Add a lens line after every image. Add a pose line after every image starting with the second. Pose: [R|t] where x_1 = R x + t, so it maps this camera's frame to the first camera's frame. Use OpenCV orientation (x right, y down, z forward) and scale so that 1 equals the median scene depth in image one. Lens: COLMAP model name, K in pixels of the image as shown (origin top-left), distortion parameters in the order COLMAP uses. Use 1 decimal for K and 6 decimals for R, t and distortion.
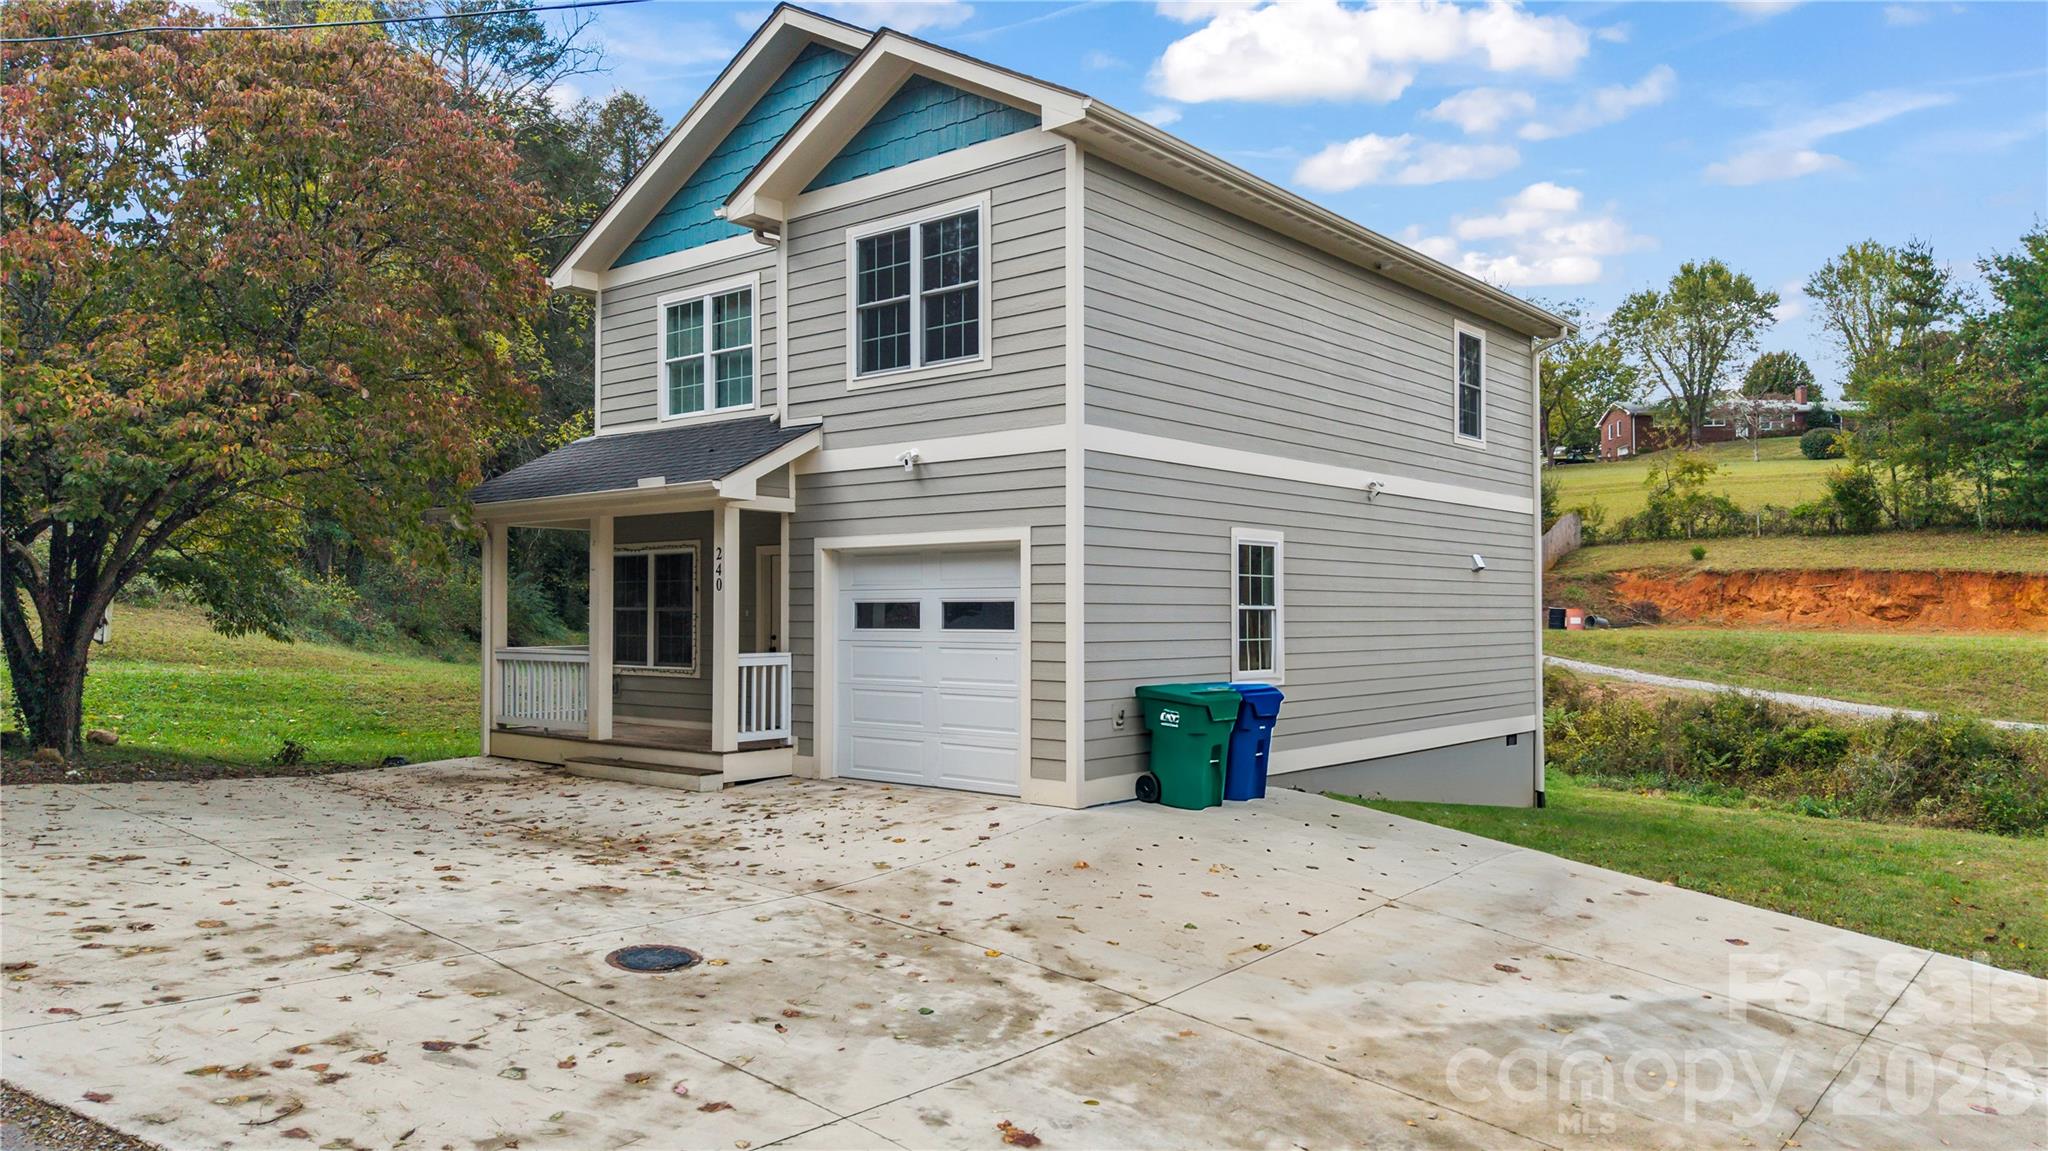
lens RADIAL K [[1404.0, 0, 1024.0], [0, 1404.0, 575.5], [0, 0, 1]] dist [-0.002370, -0.001376]
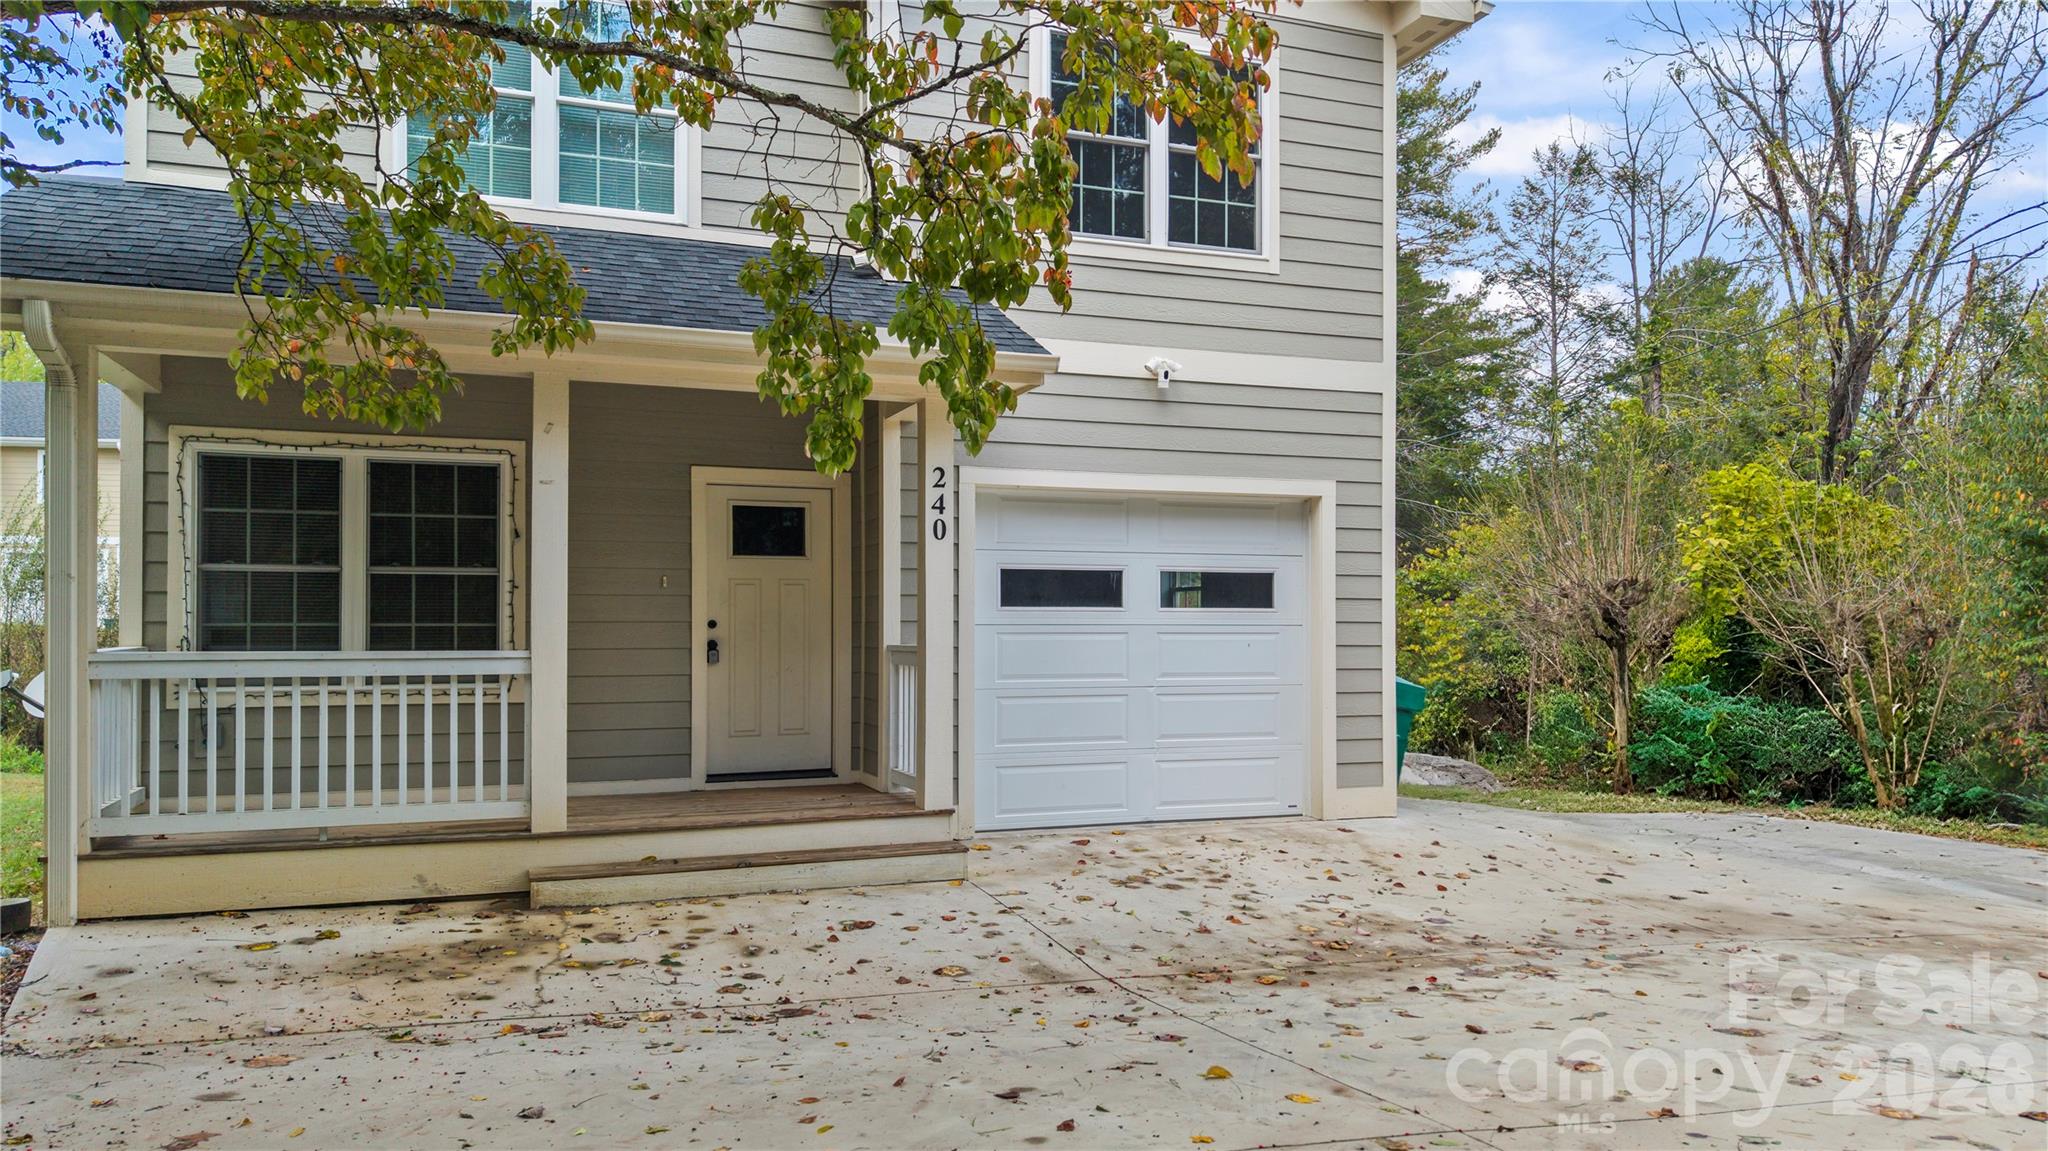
lens RADIAL K [[1404.0, 0, 1024.0], [0, 1404.0, 575.5], [0, 0, 1]] dist [-0.002370, -0.001376]
pose [[0.515665, 0.010730, 0.856723, -0.724703], [-0.034263, 0.999380, 0.008106, 0.017706], [-0.856105, -0.033534, 0.515713, 0.677829]]
